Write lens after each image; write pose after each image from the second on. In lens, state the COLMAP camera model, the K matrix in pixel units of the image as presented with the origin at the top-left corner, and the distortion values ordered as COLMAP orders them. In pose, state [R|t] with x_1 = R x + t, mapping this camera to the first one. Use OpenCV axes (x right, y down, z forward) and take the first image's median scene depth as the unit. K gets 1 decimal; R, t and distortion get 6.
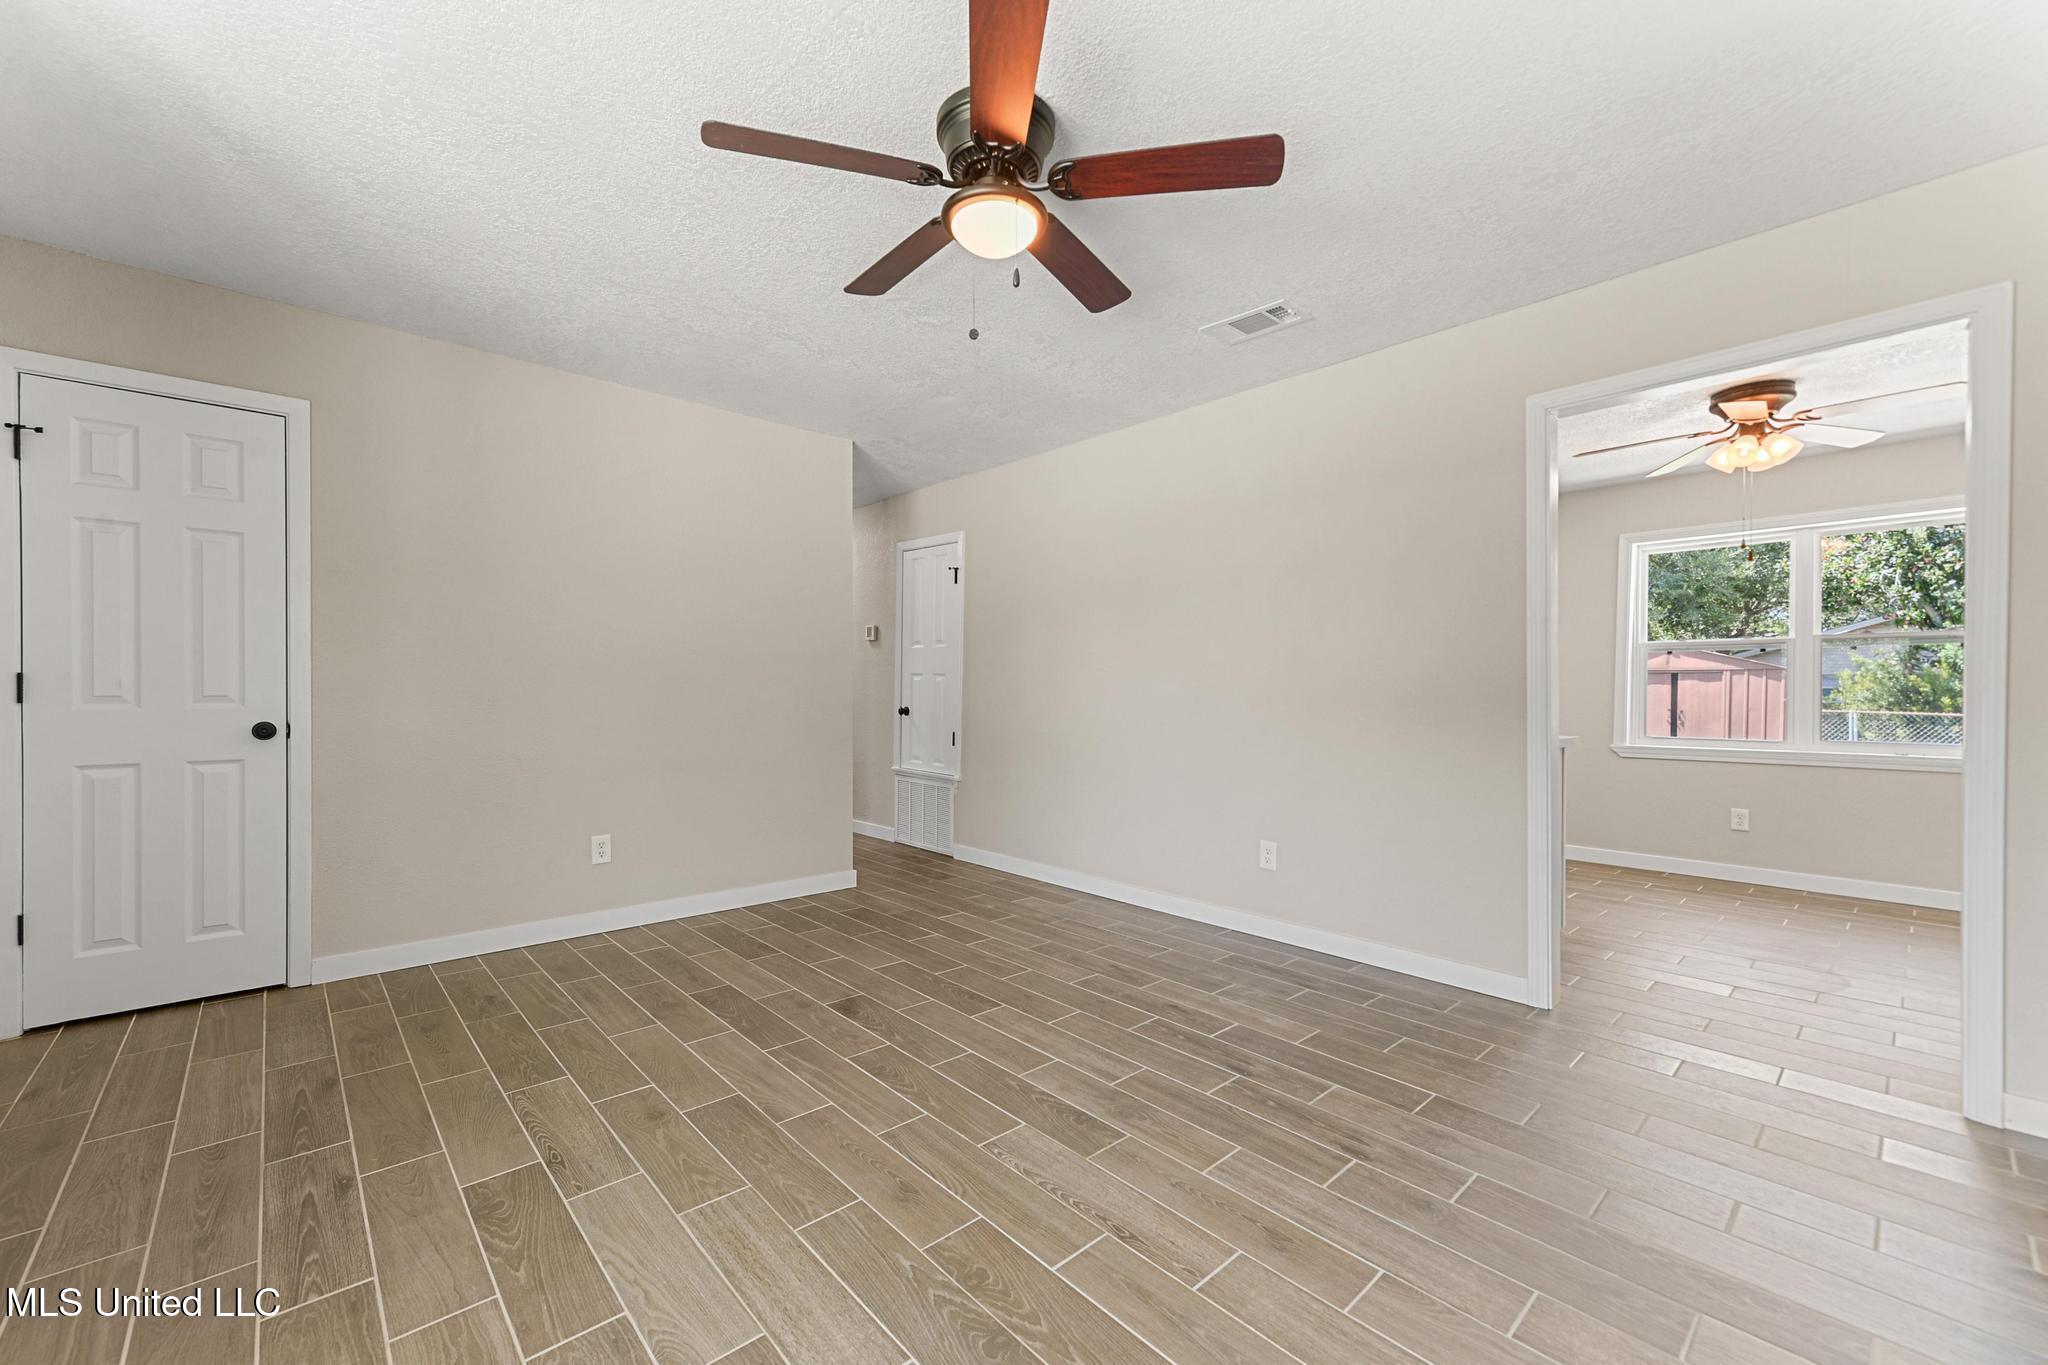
lens RADIAL K [[821.4, 0, 997.0], [0, 821.4, 692.8], [0, 0, 1]] dist [0.000803, 0.000258]
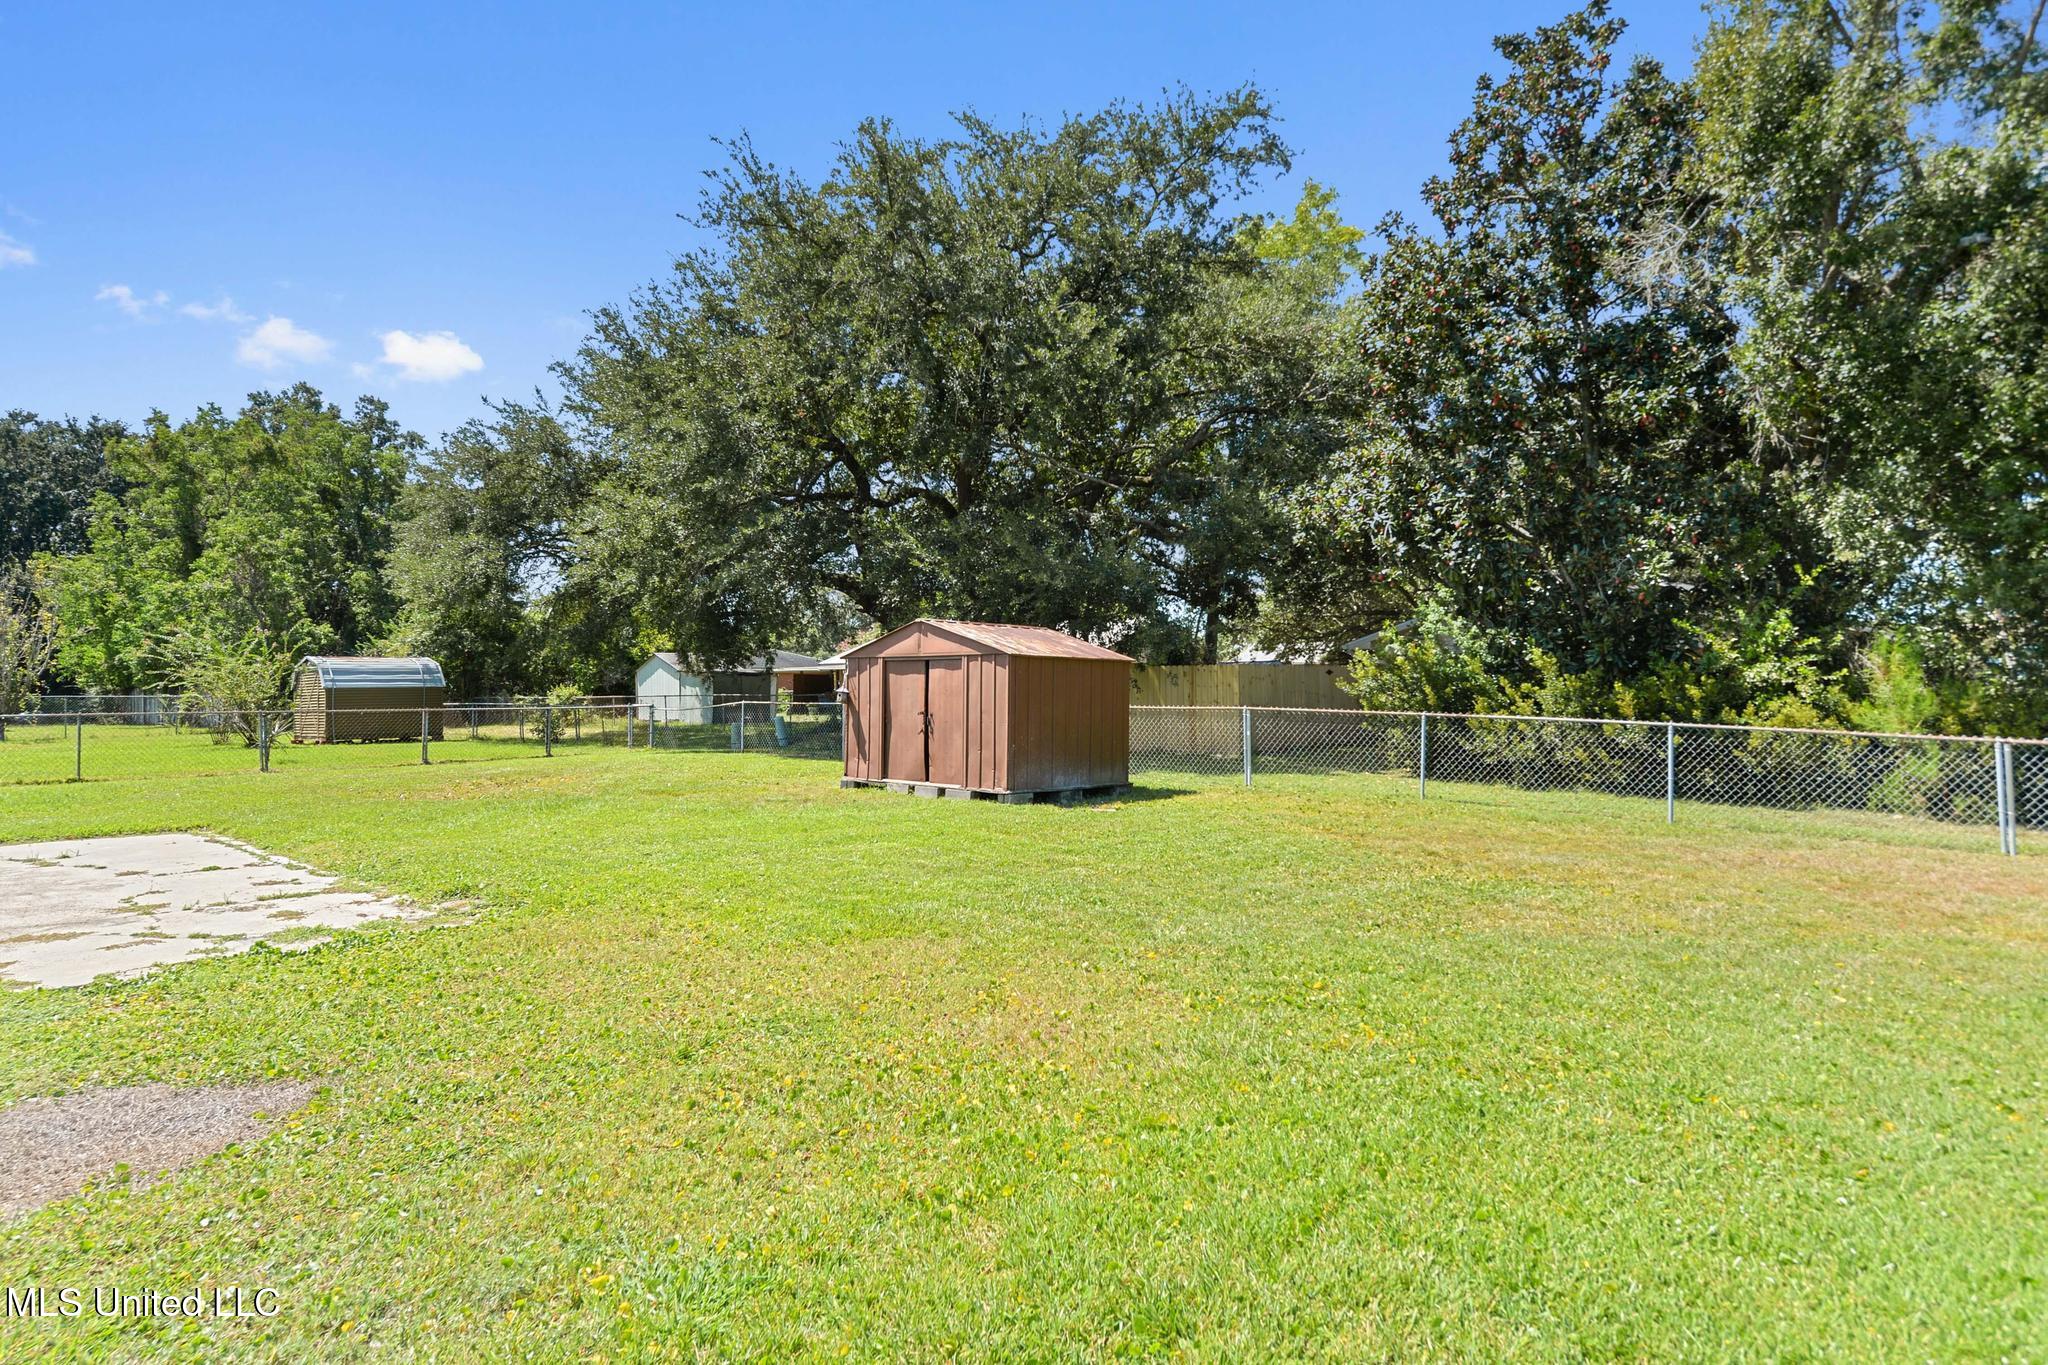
lens RADIAL K [[1124.2, 0, 1025.6], [0, 1124.2, 671.3], [0, 0, 1]] dist [-0.025230, -0.000226]
pose [[0.995100, -0.013783, 0.097907, 0.814284], [0.015574, 0.999725, -0.017551, 0.003611], [-0.097638, 0.018990, 0.995041, 0.051190]]
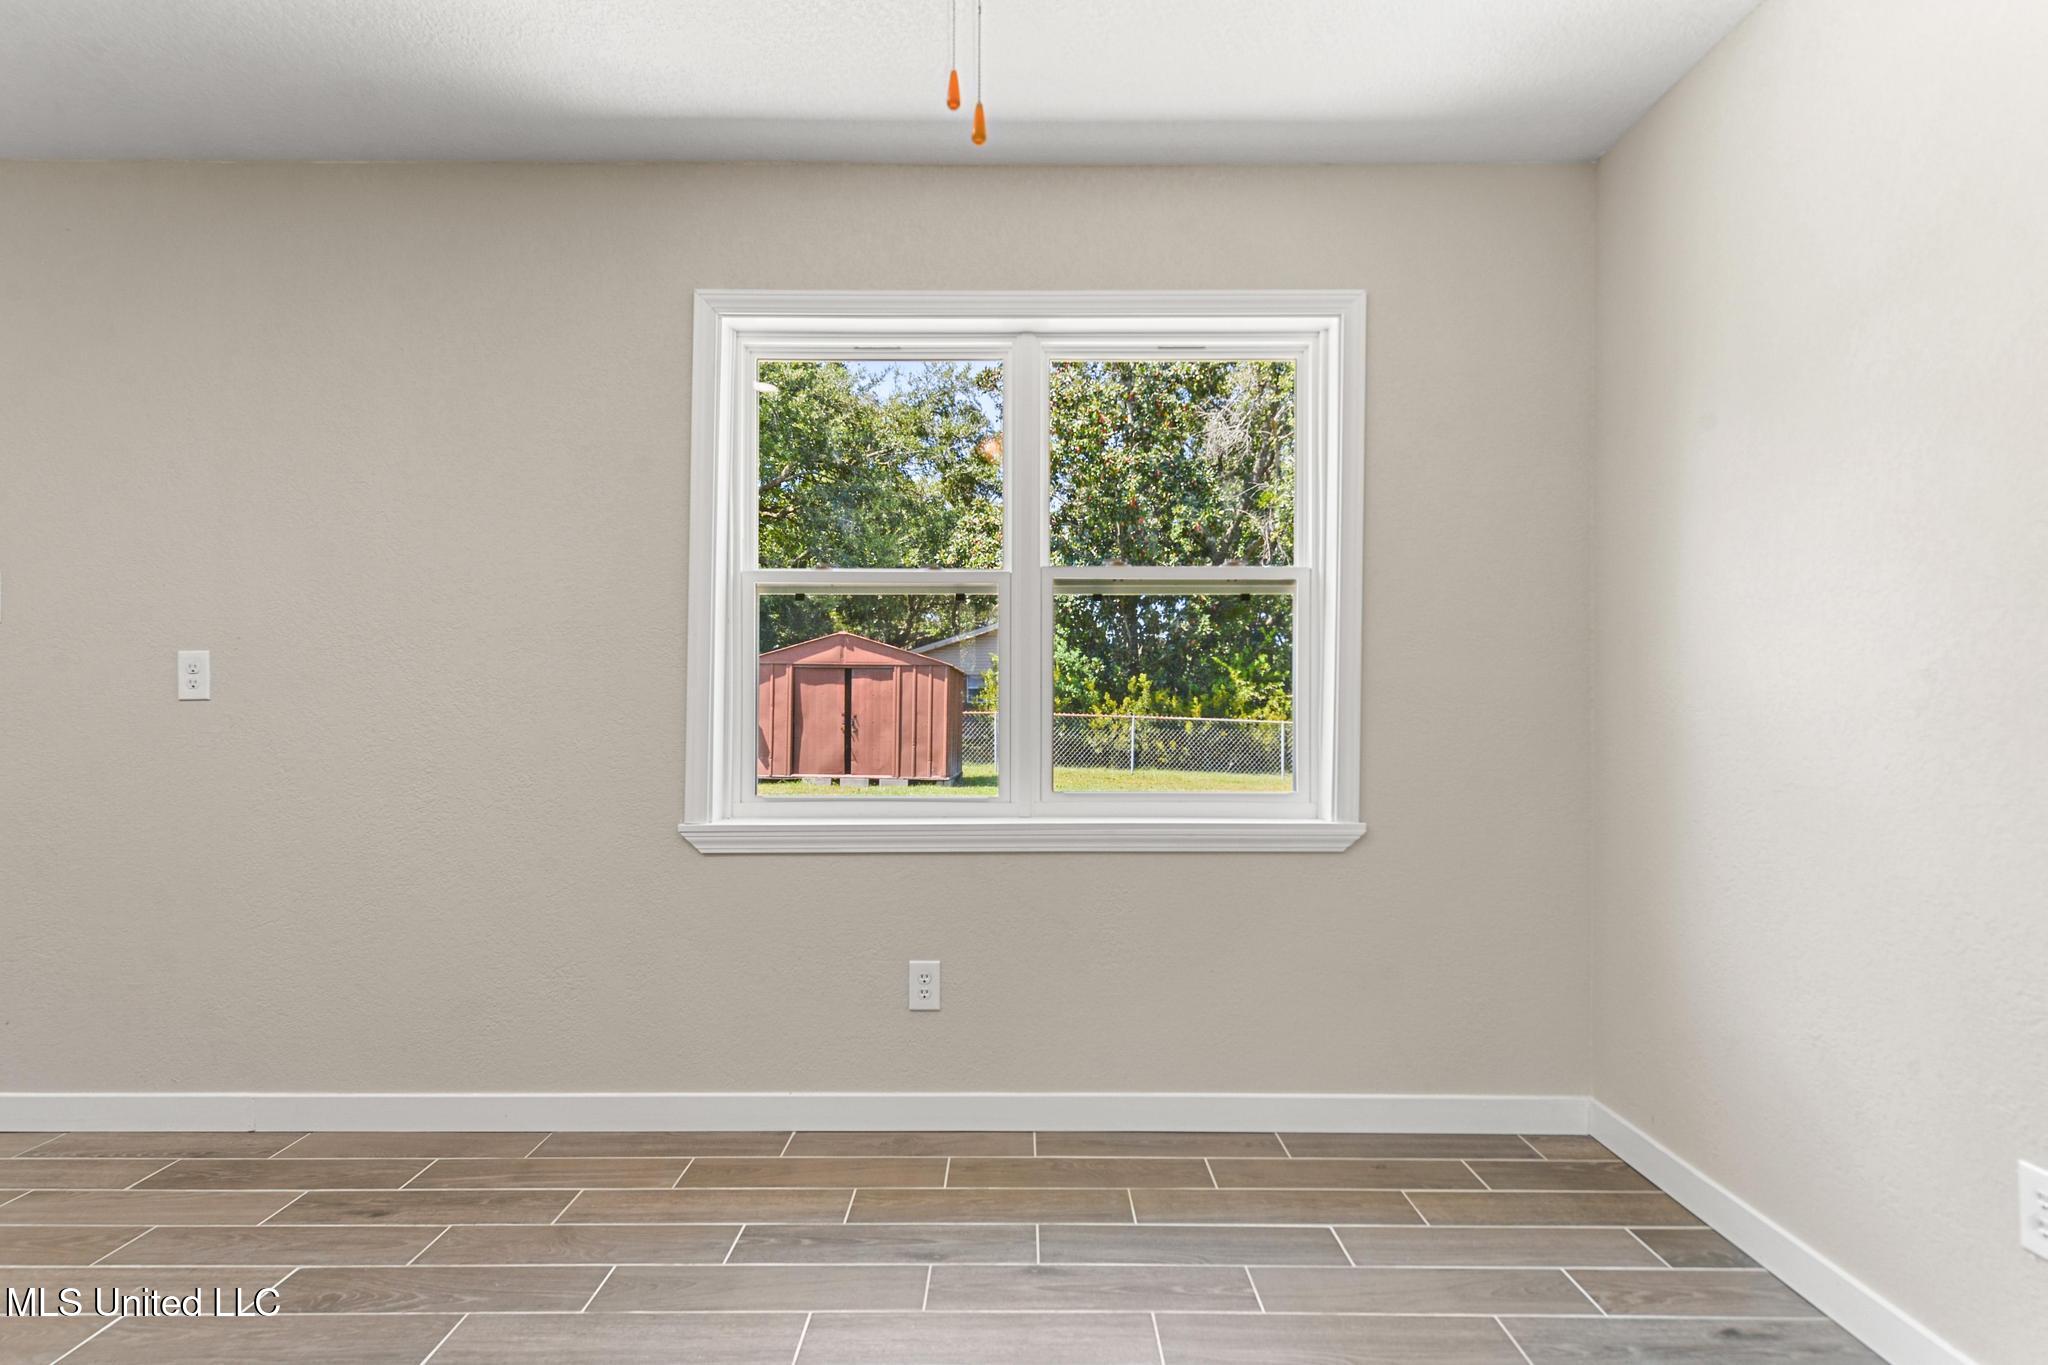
lens RADIAL K [[1062.1, 0, 1022.8], [0, 1062.1, 687.0], [0, 0, 1]] dist [-0.000183, -0.000001]
pose [[0.663499, 0.002439, 0.748174, 0.163793], [0.002620, 0.999981, -0.005583, -0.000040], [-0.748173, 0.005665, 0.663480, 0.186851]]
